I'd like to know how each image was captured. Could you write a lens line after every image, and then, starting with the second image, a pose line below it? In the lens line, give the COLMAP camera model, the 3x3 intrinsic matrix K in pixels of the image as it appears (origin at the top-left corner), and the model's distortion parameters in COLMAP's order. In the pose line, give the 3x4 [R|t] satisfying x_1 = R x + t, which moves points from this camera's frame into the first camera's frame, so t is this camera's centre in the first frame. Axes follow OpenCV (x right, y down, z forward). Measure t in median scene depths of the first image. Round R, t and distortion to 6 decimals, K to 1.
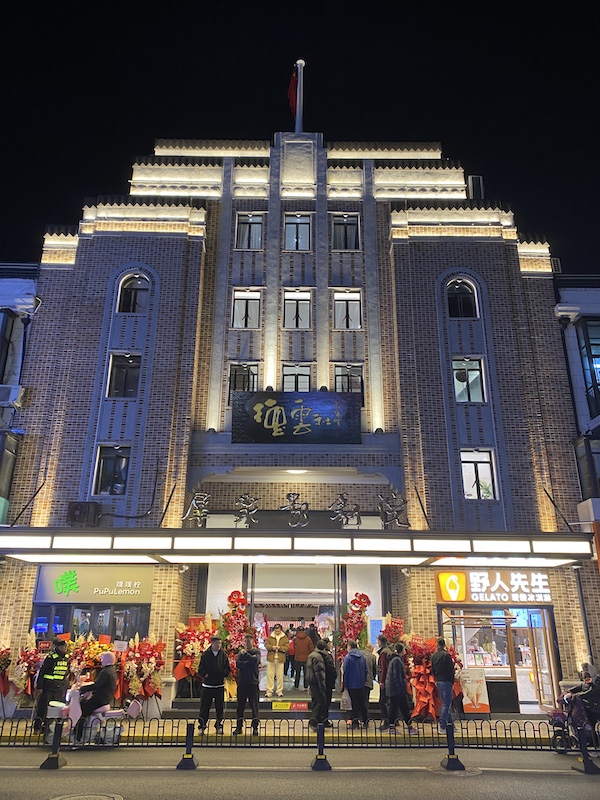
lens RADIAL K [[602.1, 0, 299.6], [0, 602.1, 396.3], [0, 0, 1]] dist [0.022711, -0.003126]
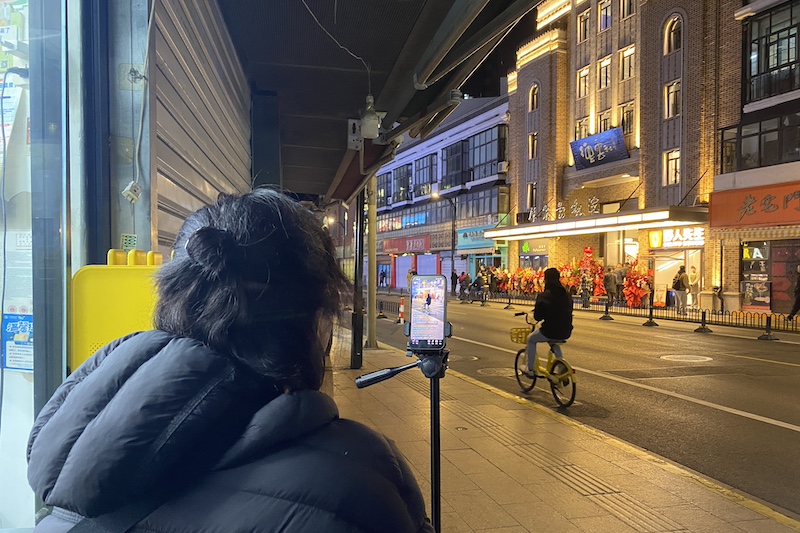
lens RADIAL K [[599.0, 0, 400.4], [0, 599.0, 269.9], [0, 0, 1]] dist [0.011273, -0.012823]
pose [[0.368954, -0.009898, -0.929395, 1.516242], [0.331422, 0.935613, 0.121605, -0.041981], [0.868350, -0.352889, 0.348478, -0.220956]]
